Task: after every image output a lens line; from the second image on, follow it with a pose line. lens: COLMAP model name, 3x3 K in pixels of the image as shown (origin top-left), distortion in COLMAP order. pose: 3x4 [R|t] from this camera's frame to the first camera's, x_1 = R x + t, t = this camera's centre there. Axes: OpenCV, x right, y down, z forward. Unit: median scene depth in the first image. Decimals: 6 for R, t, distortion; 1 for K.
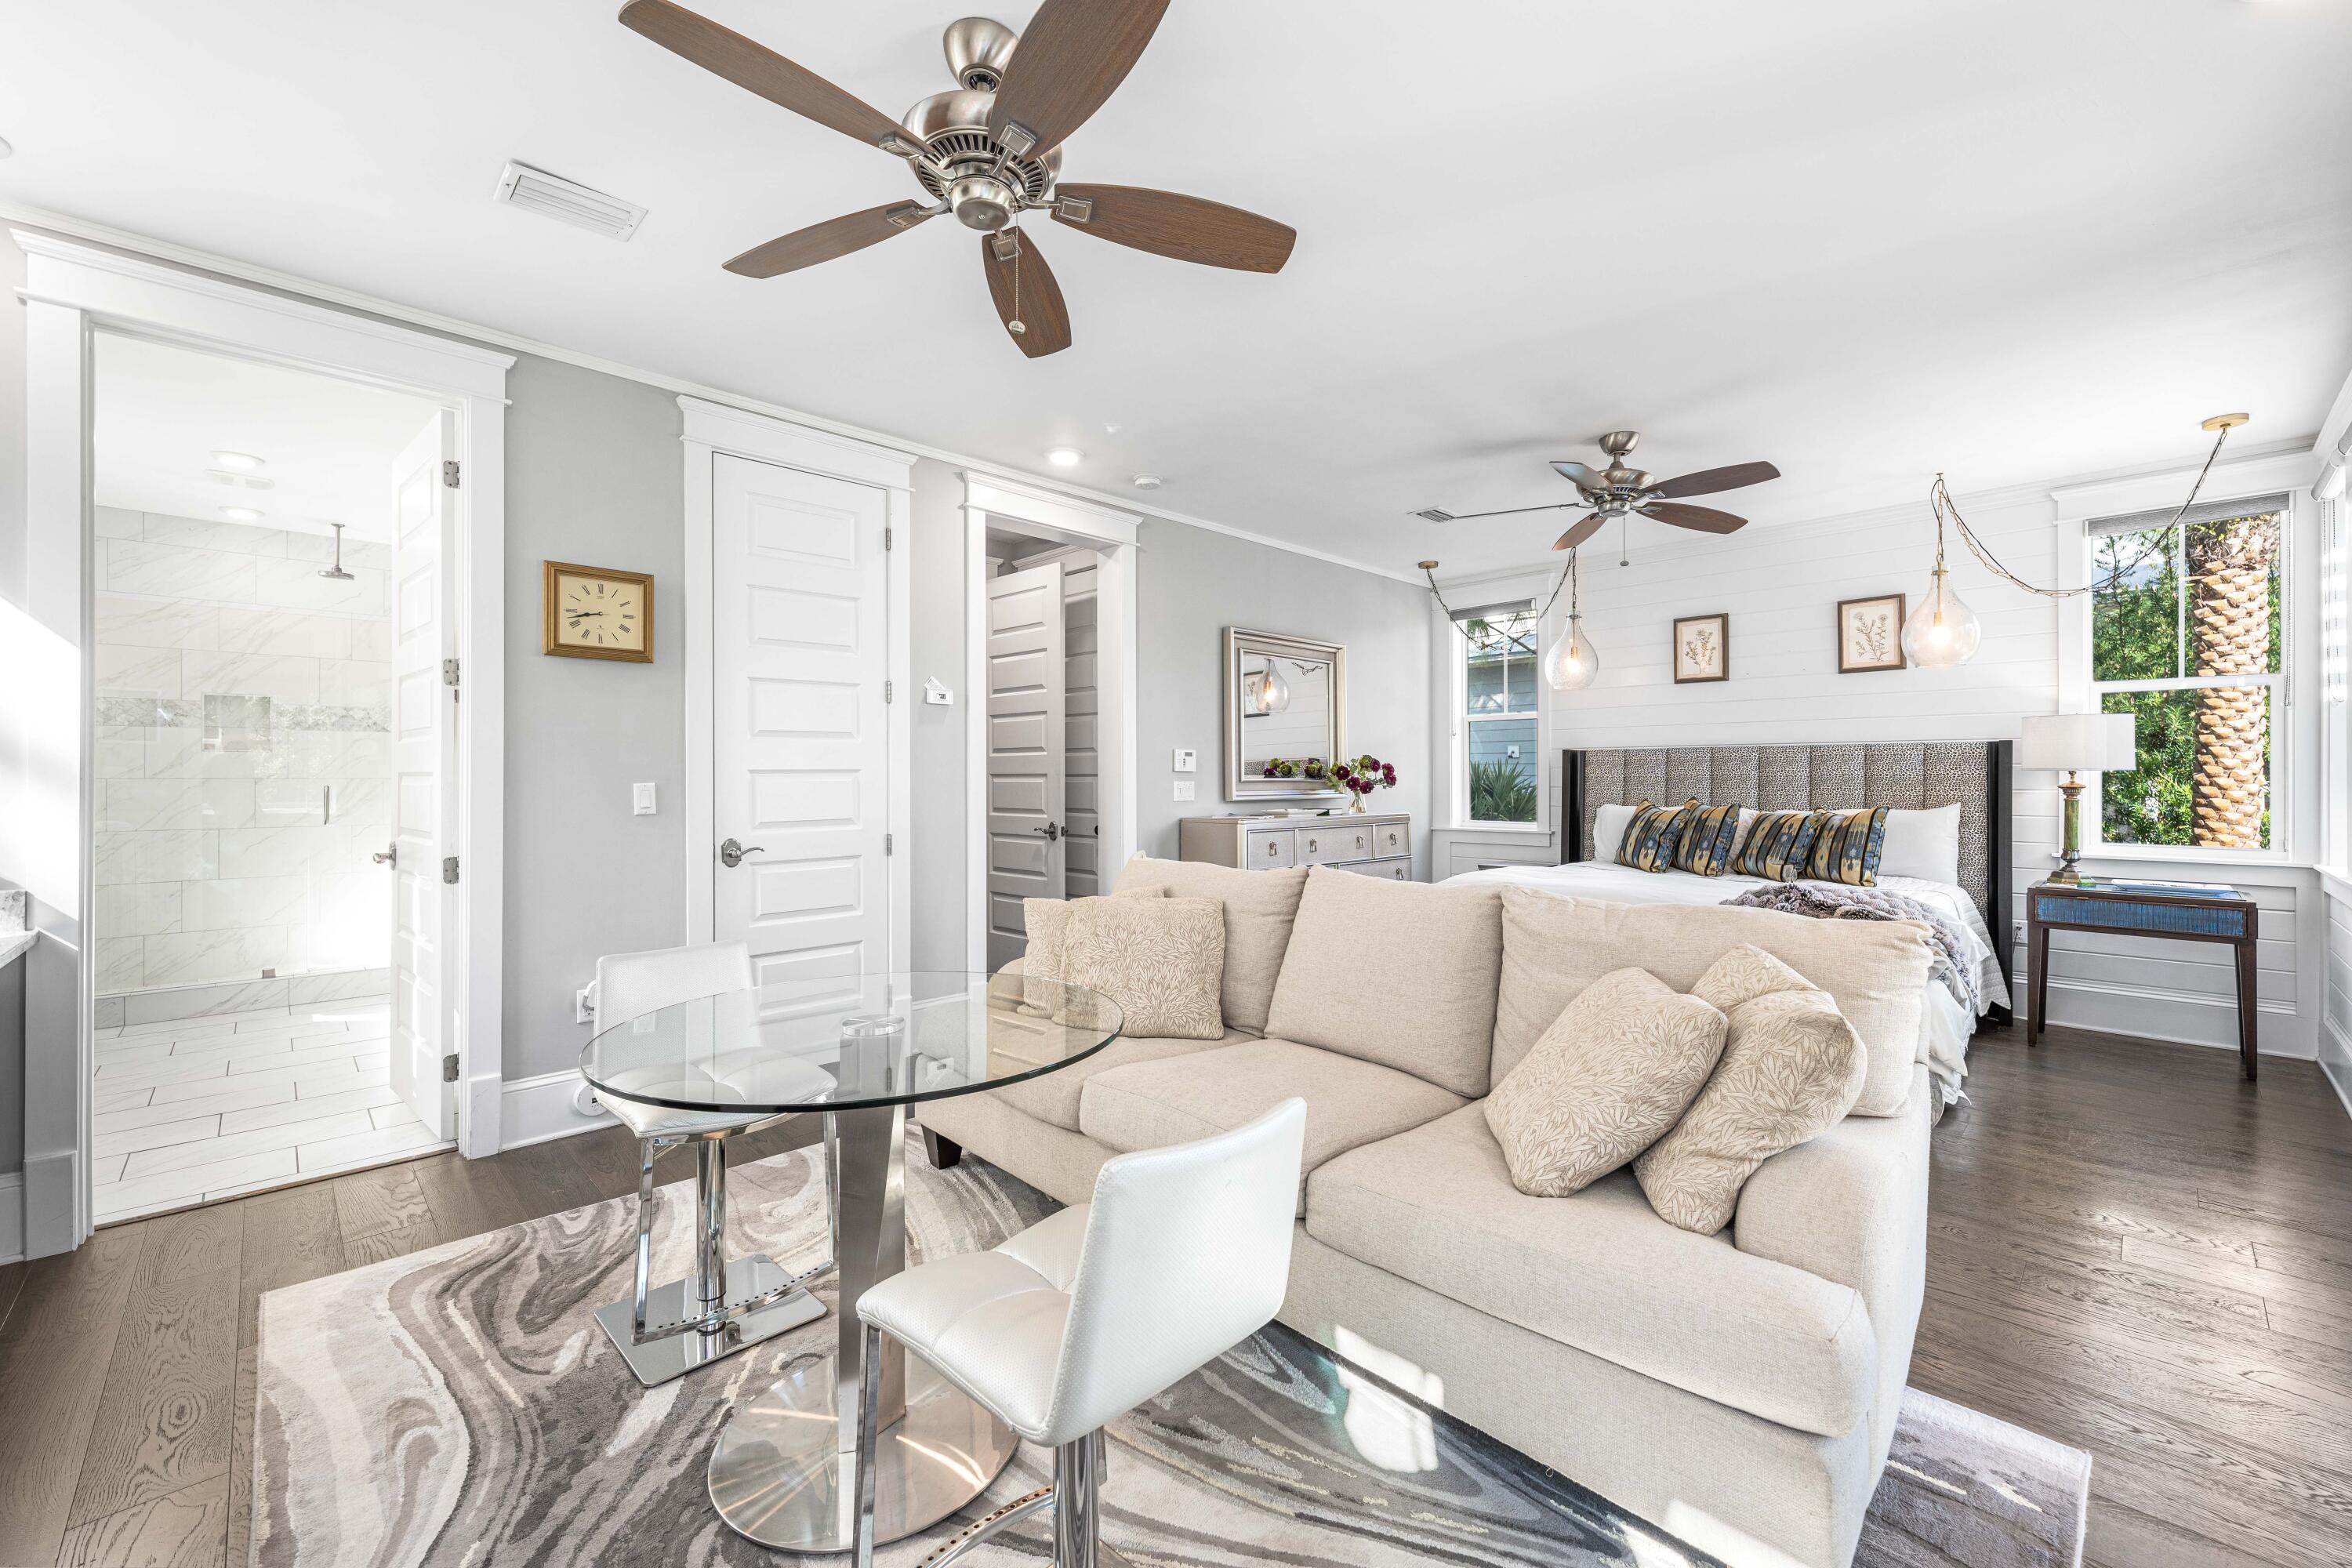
lens RADIAL K [[927.4, 0, 1161.2], [0, 927.4, 777.0], [0, 0, 1]] dist [-0.002072, 0.000110]
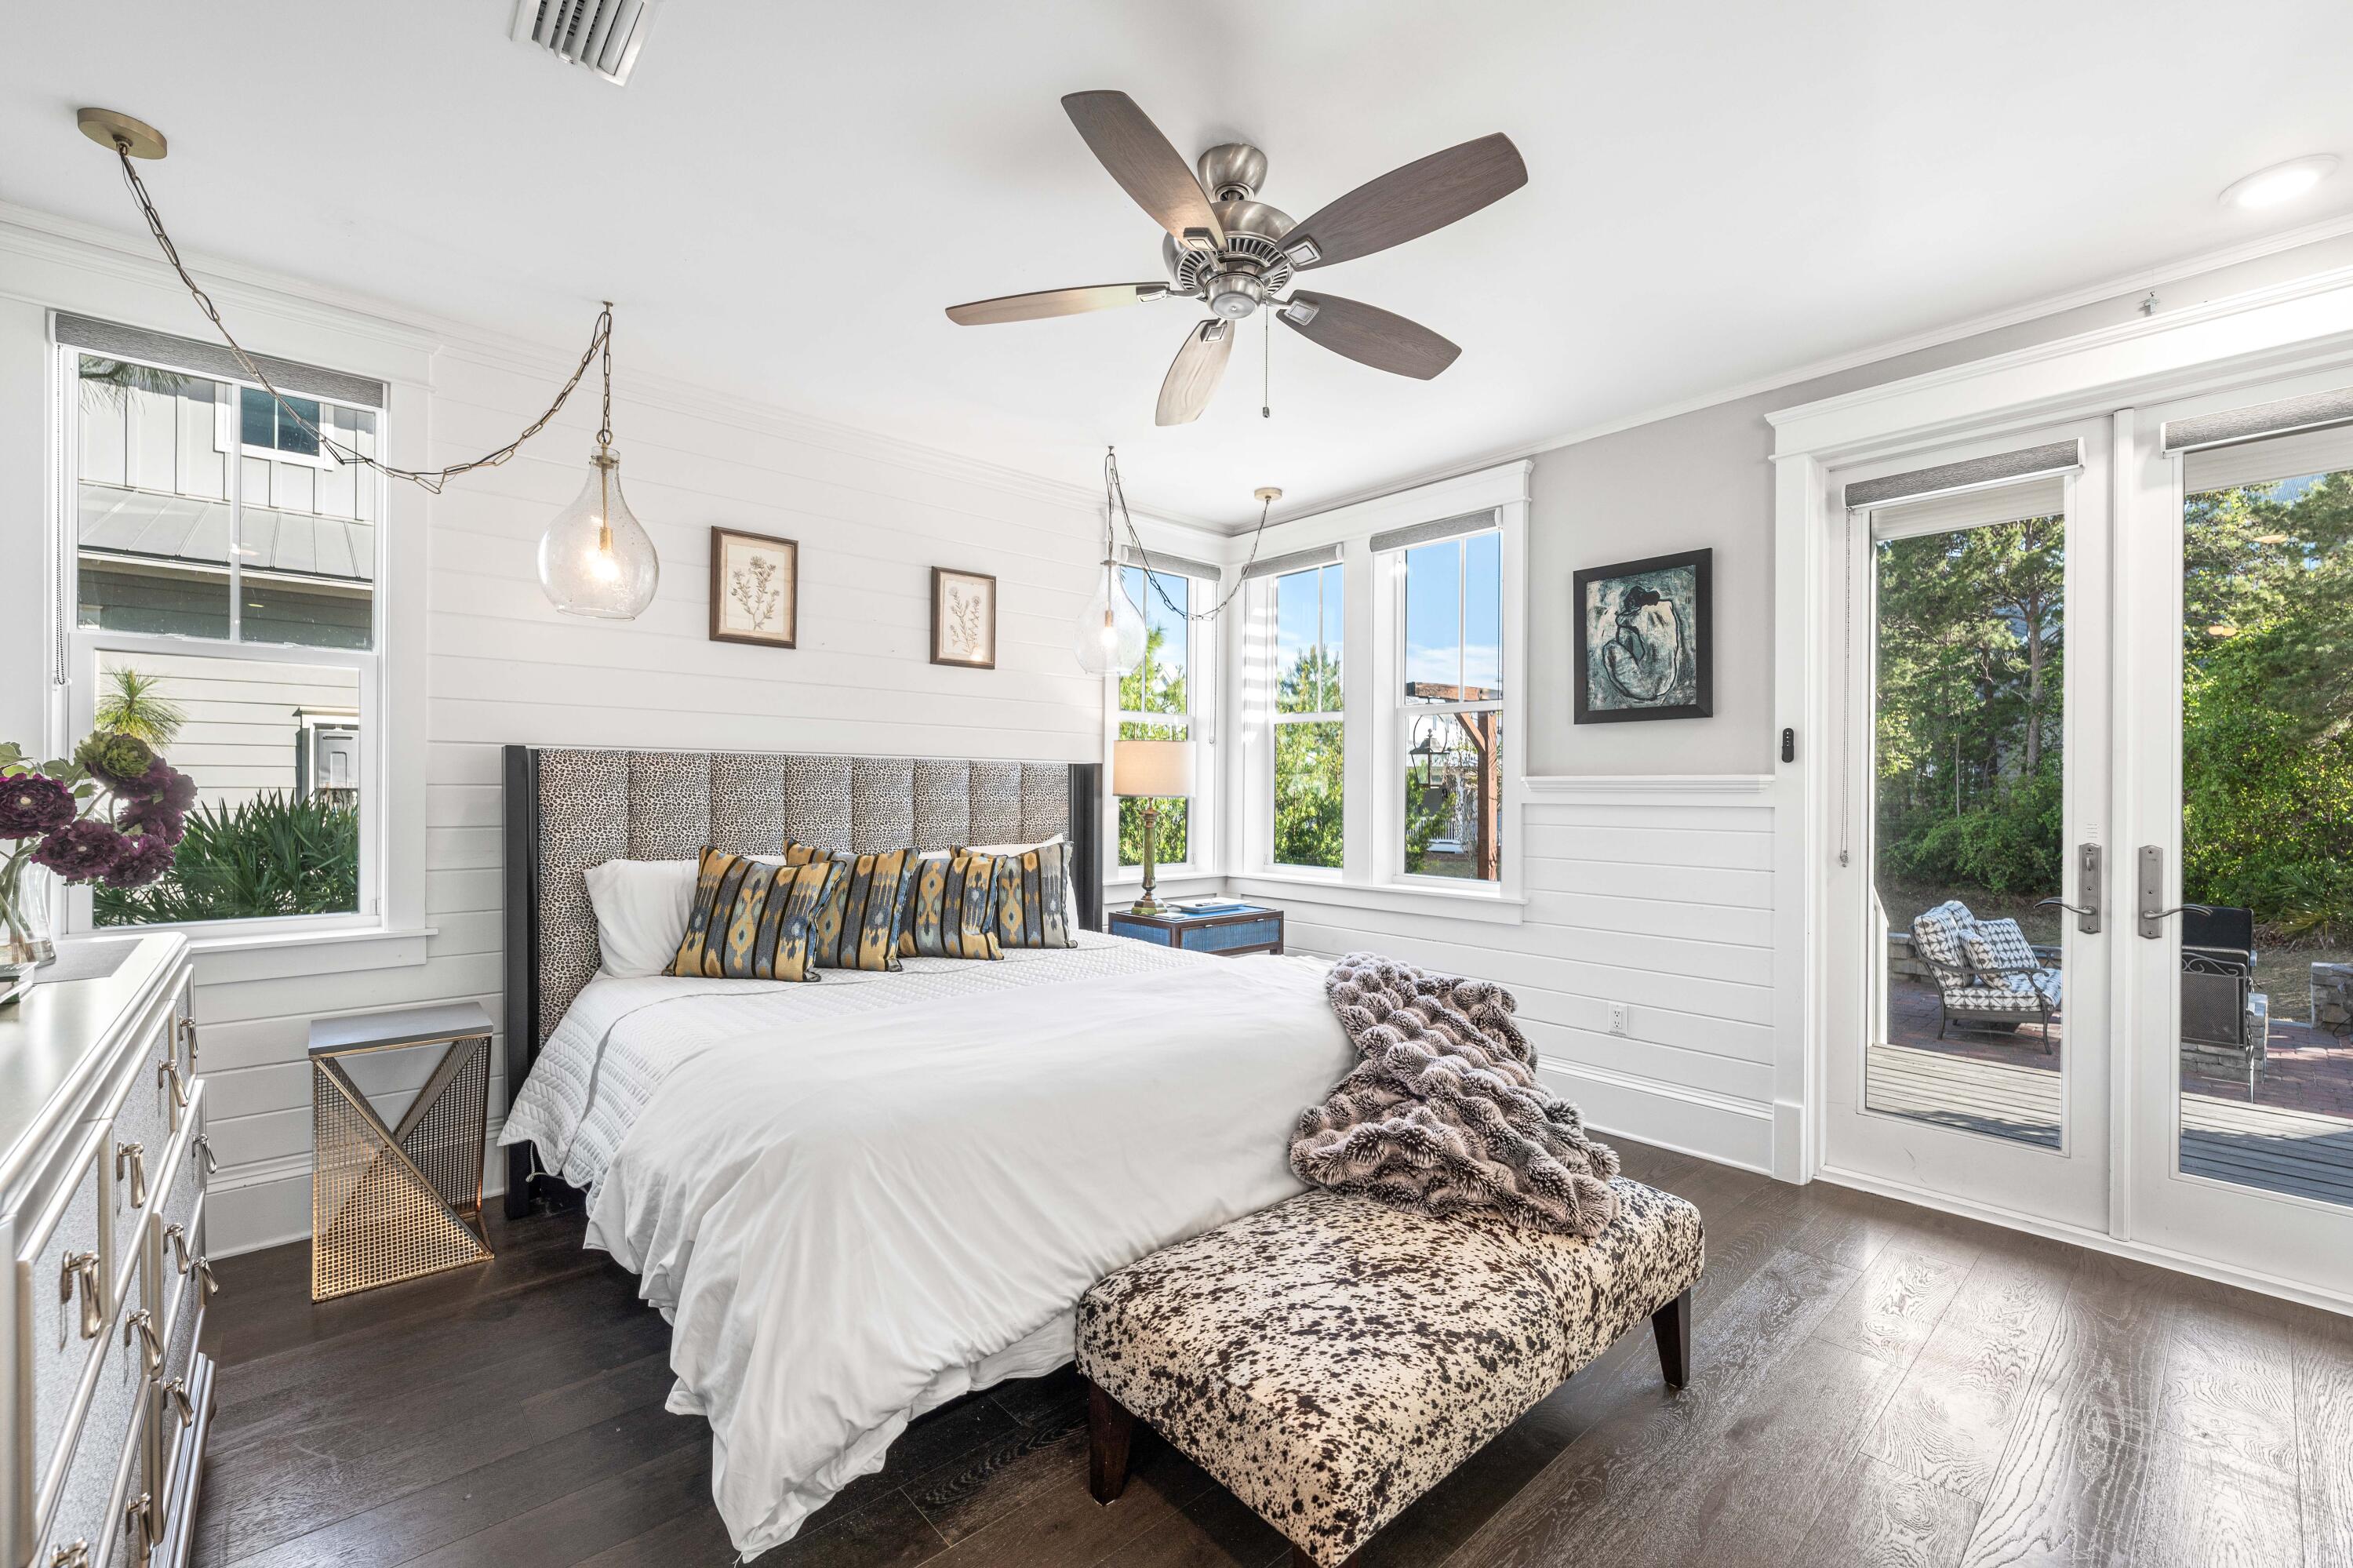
lens RADIAL K [[969.7, 0, 1190.2], [0, 969.7, 788.5], [0, 0, 1]] dist [0.001239, -0.000418]
pose [[0.024582, 0.003645, 0.999691, -0.042890], [-0.006134, 0.999975, -0.003496, -0.012153], [-0.999679, -0.006046, 0.024604, 0.891809]]
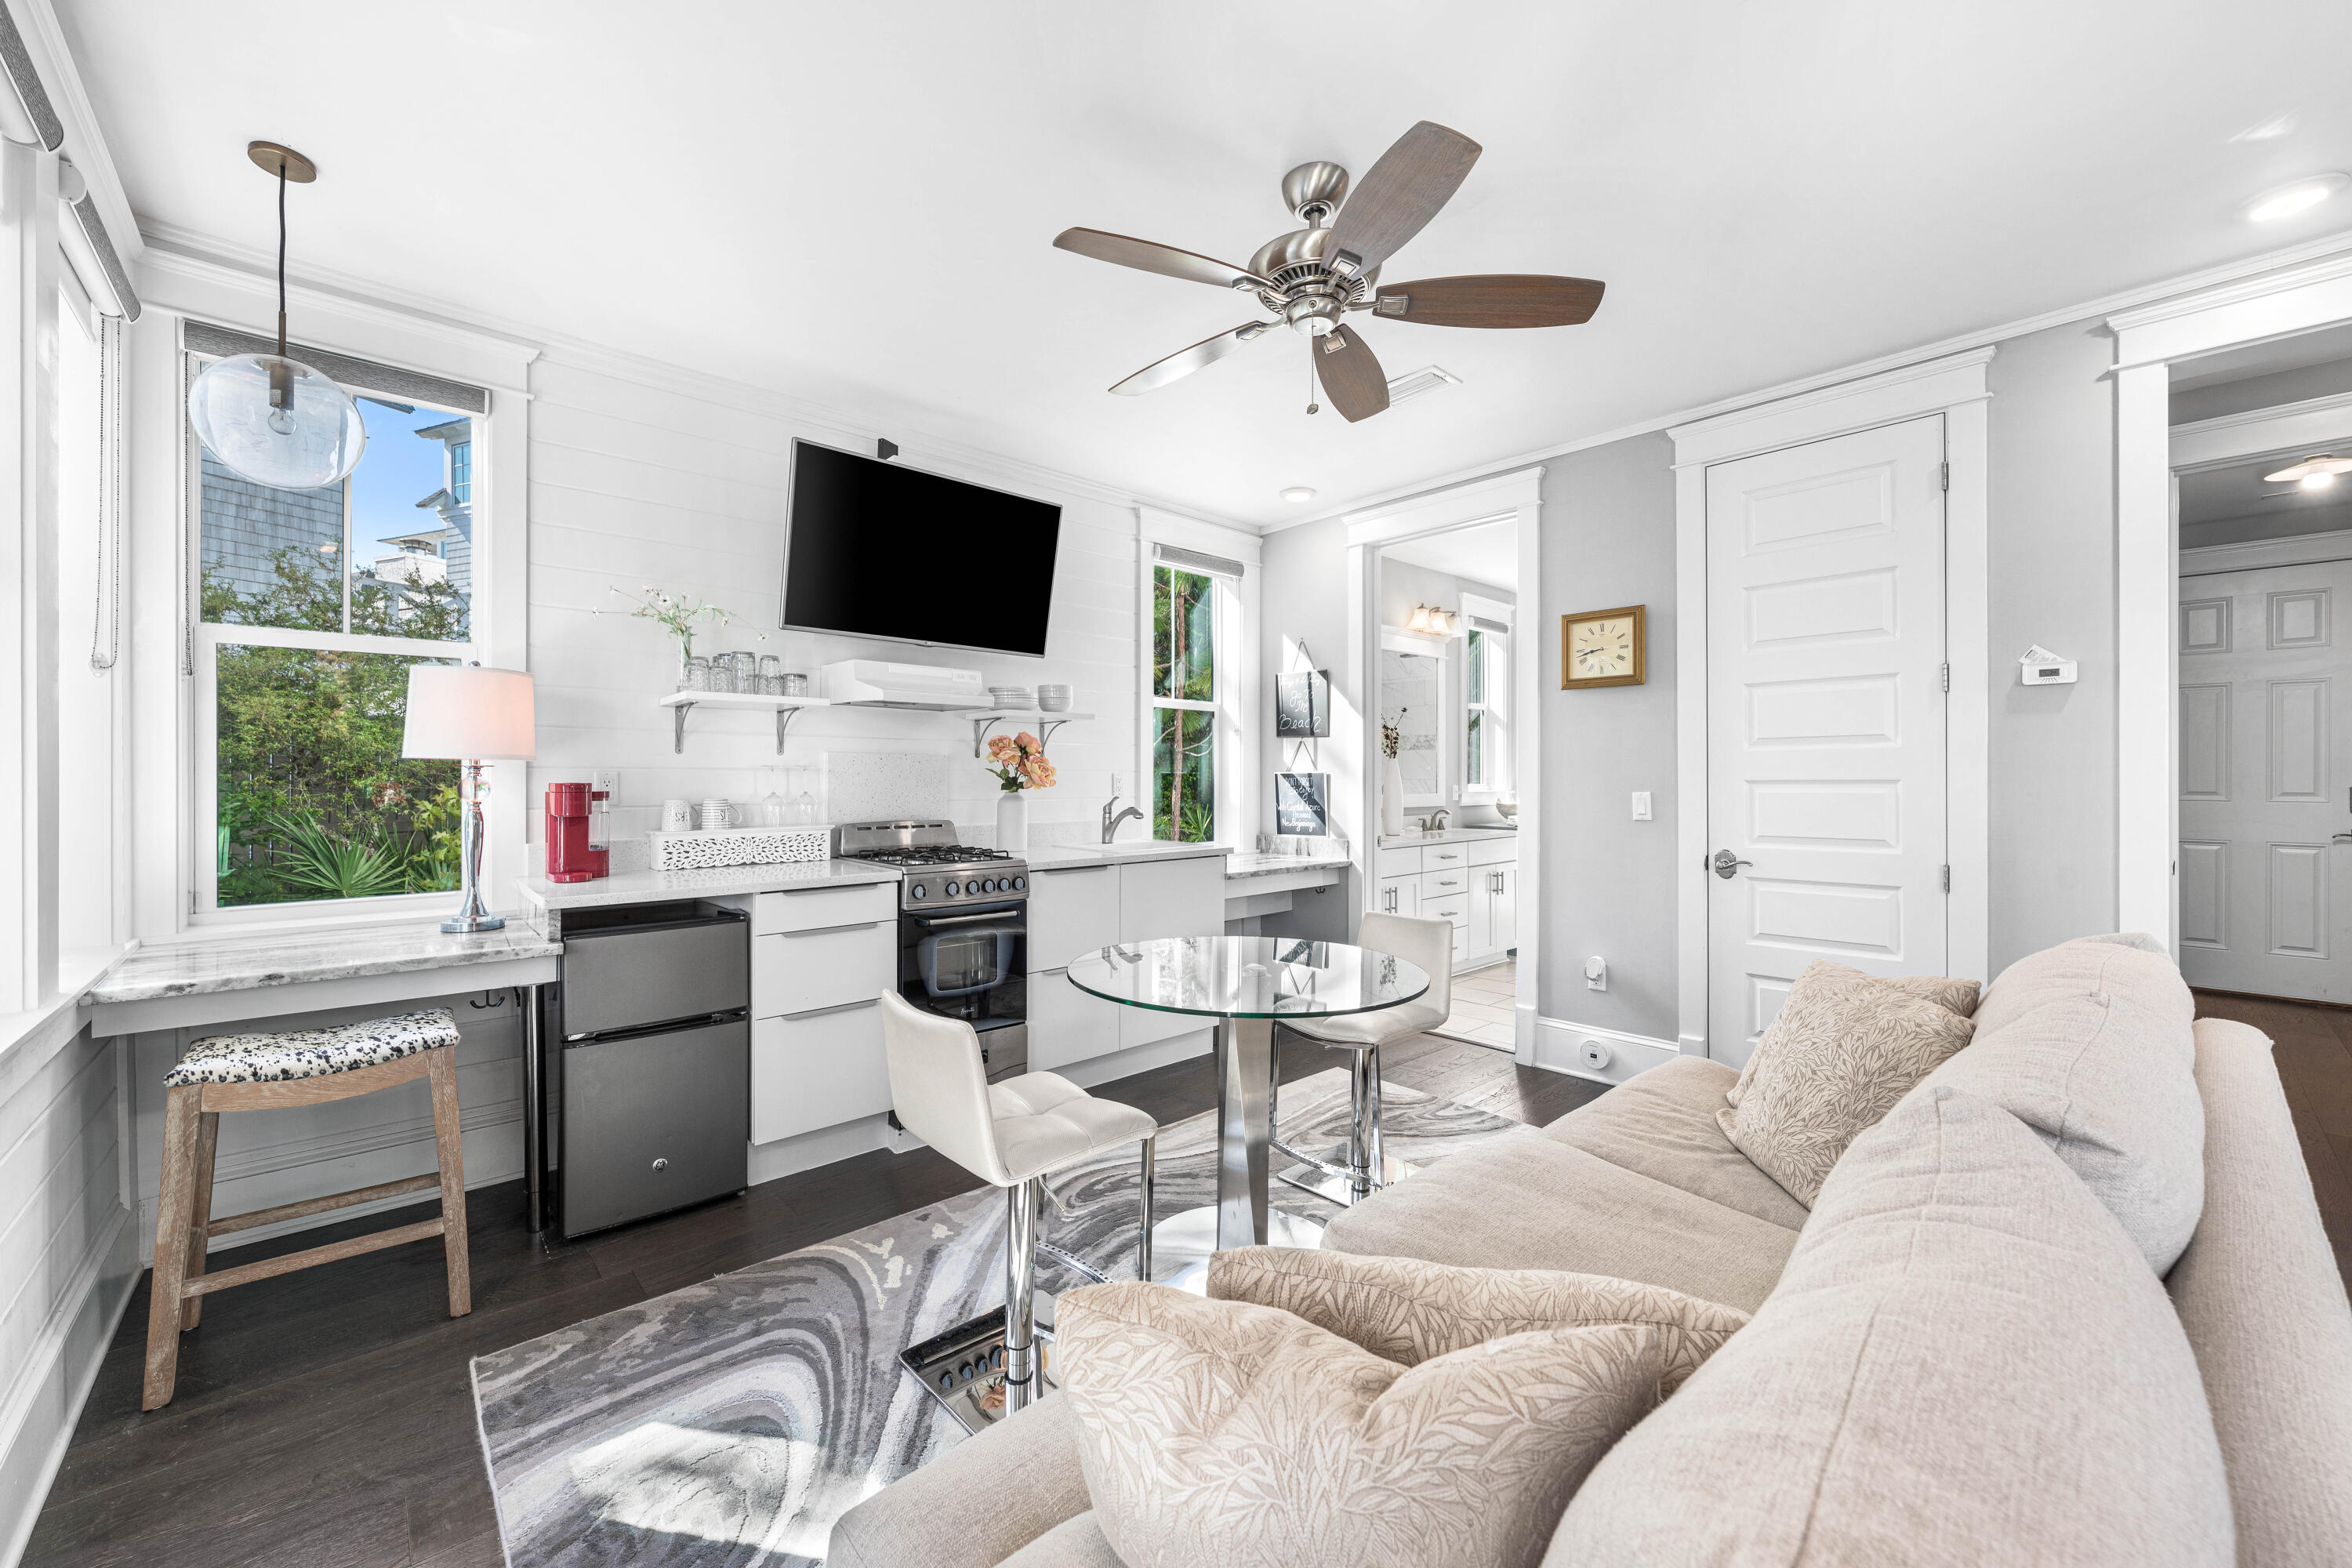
lens RADIAL K [[927.4, 0, 1194.1], [0, 927.4, 769.8], [0, 0, 1]] dist [-0.002072, 0.000110]
pose [[0.002112, -0.005511, -0.999983, 0.410435], [0.000444, 0.999985, -0.005510, -0.010719], [0.999998, -0.000433, 0.002114, 0.337876]]
